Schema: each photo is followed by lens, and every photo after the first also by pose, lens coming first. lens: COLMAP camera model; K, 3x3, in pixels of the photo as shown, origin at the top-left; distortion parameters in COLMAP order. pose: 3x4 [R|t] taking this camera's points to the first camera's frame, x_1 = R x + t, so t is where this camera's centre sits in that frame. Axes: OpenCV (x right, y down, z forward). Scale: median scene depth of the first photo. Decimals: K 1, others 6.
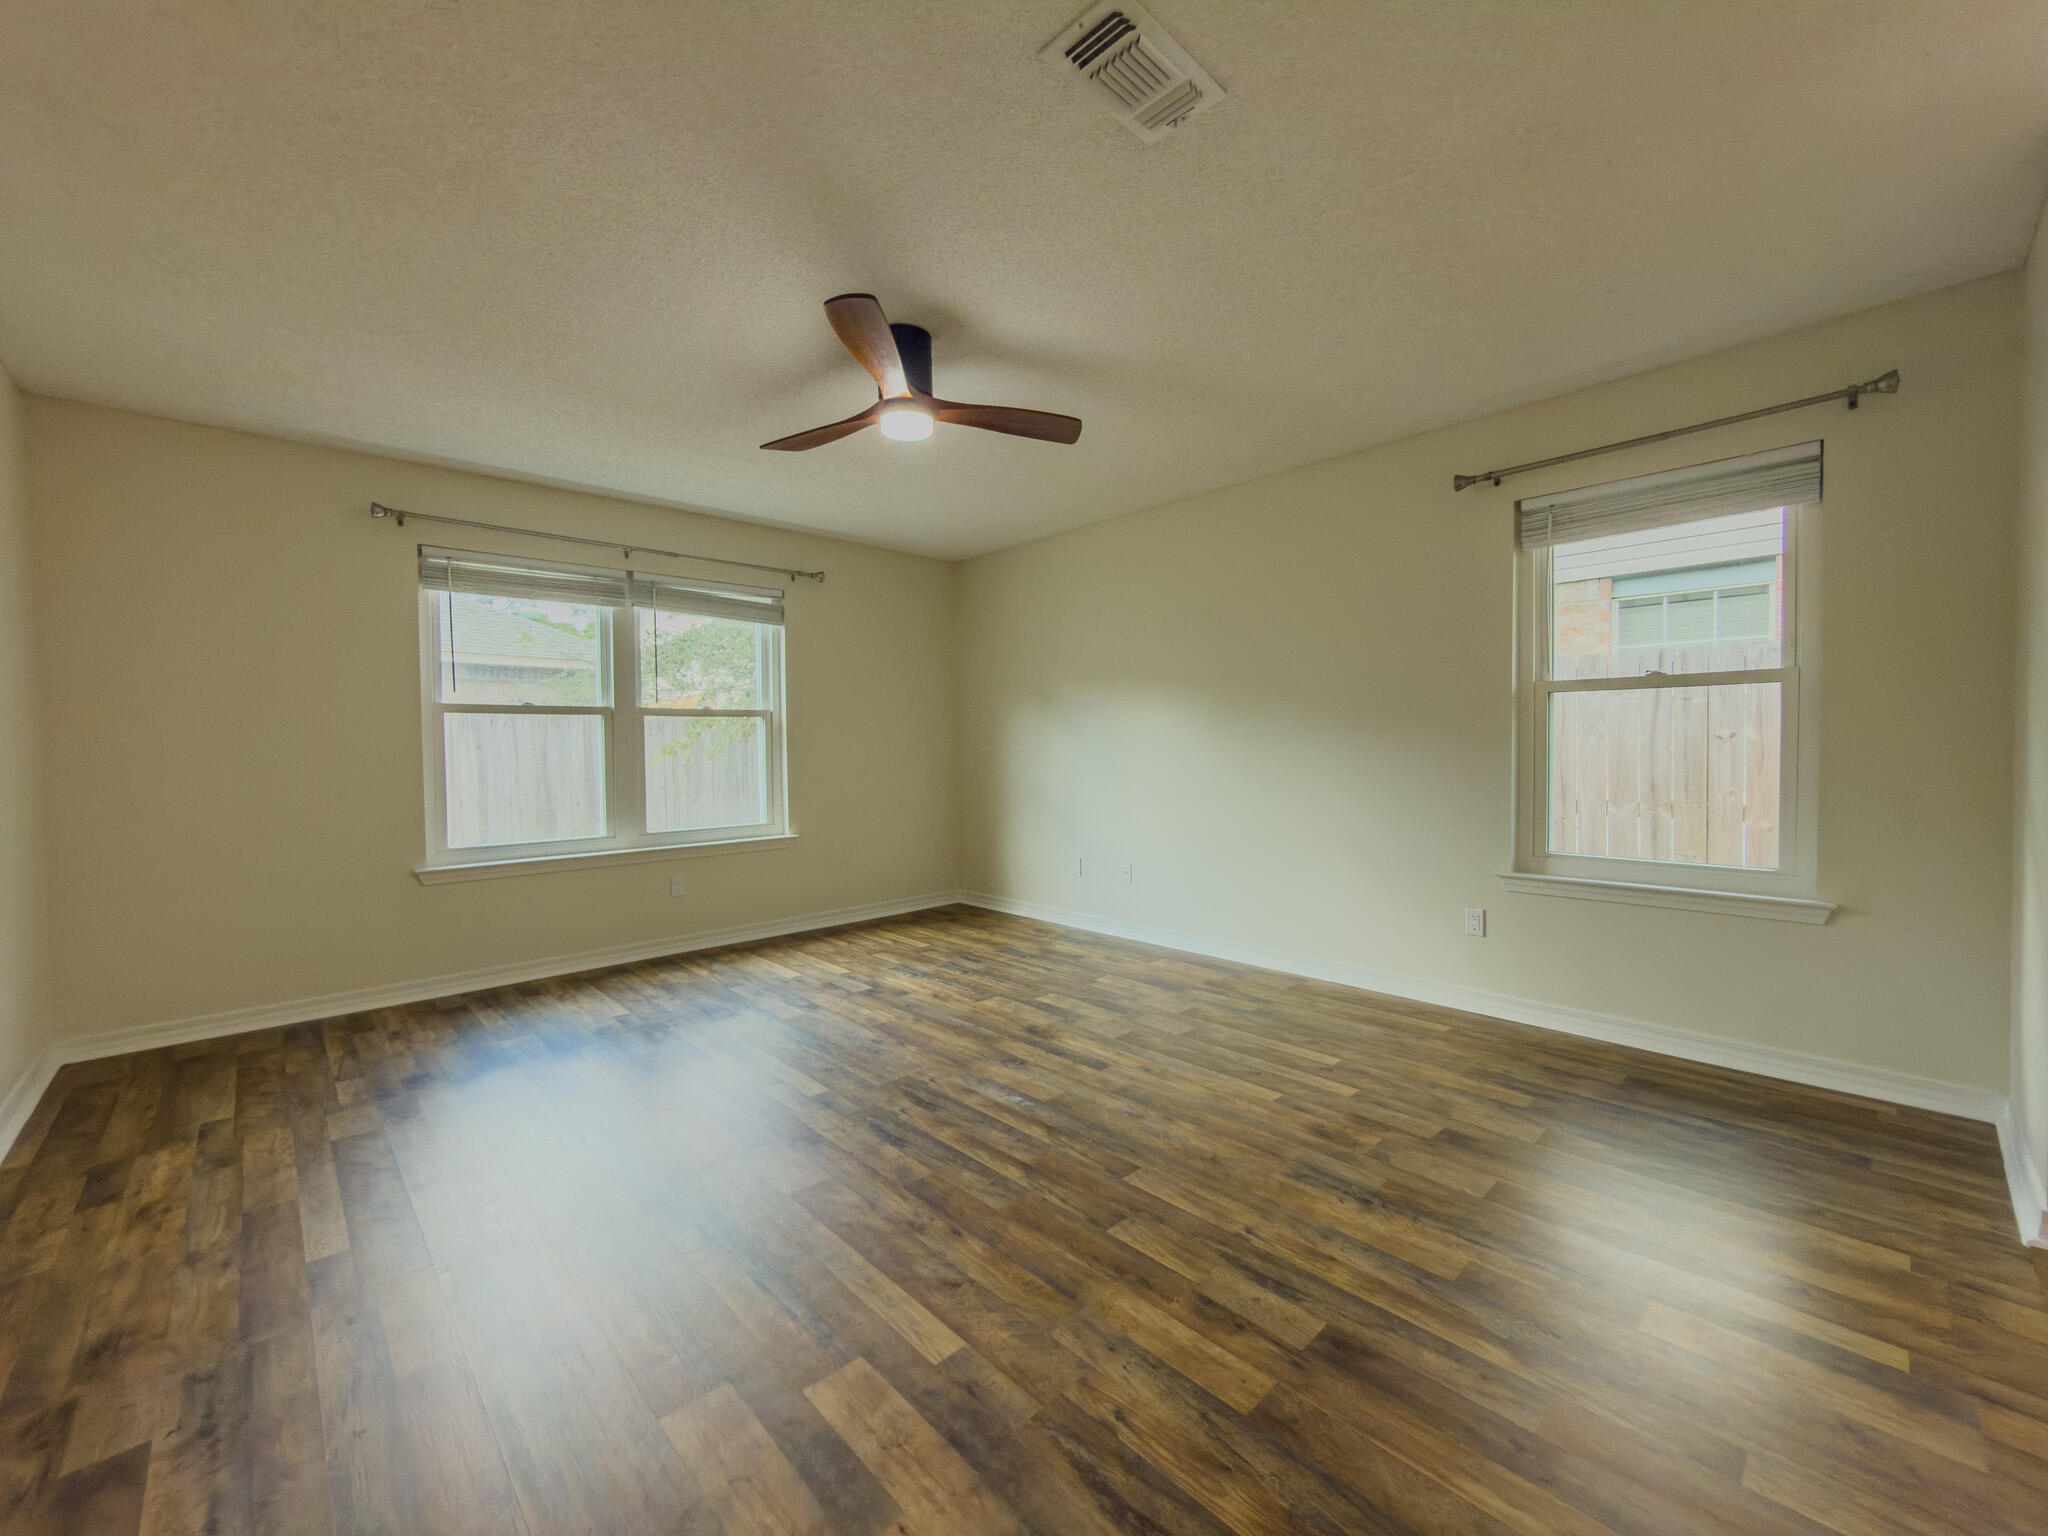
lens RADIAL K [[817.1, 0, 1024.6], [0, 817.1, 766.5], [0, 0, 1]] dist [-0.000023, 0.000060]
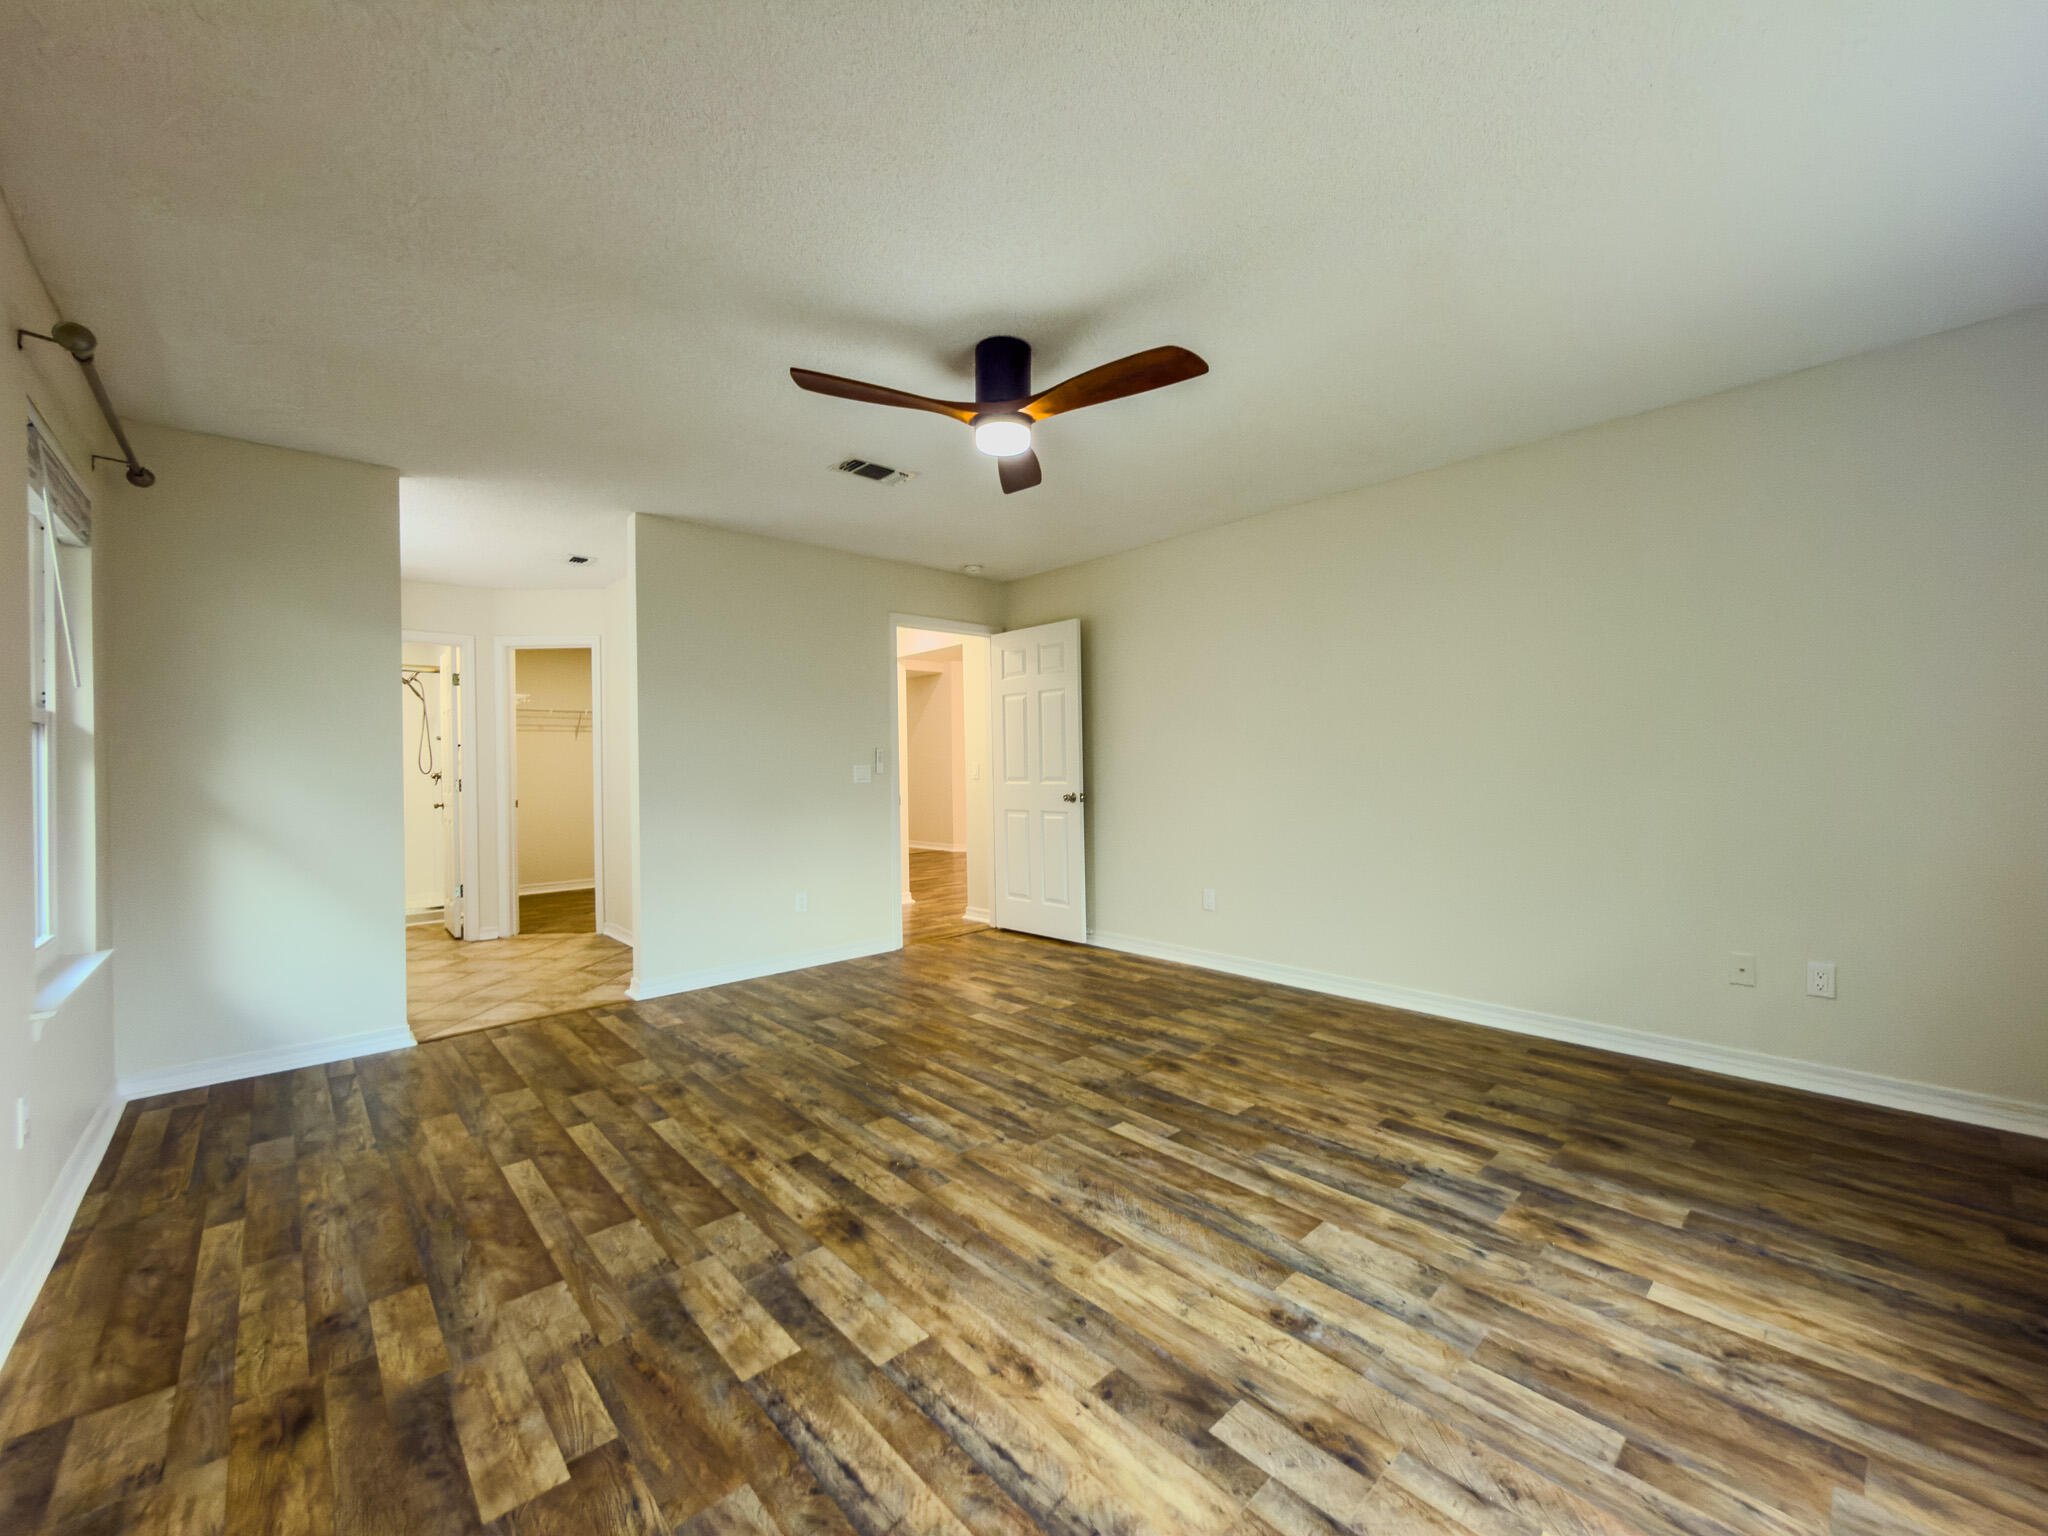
lens RADIAL K [[817.1, 0, 1024.6], [0, 817.1, 766.5], [0, 0, 1]] dist [-0.000023, 0.000060]
pose [[-0.999479, 0.029611, 0.012863, -0.146034], [0.029919, 0.999255, 0.024371, -0.042368], [-0.012132, 0.024743, -0.999620, 1.692843]]
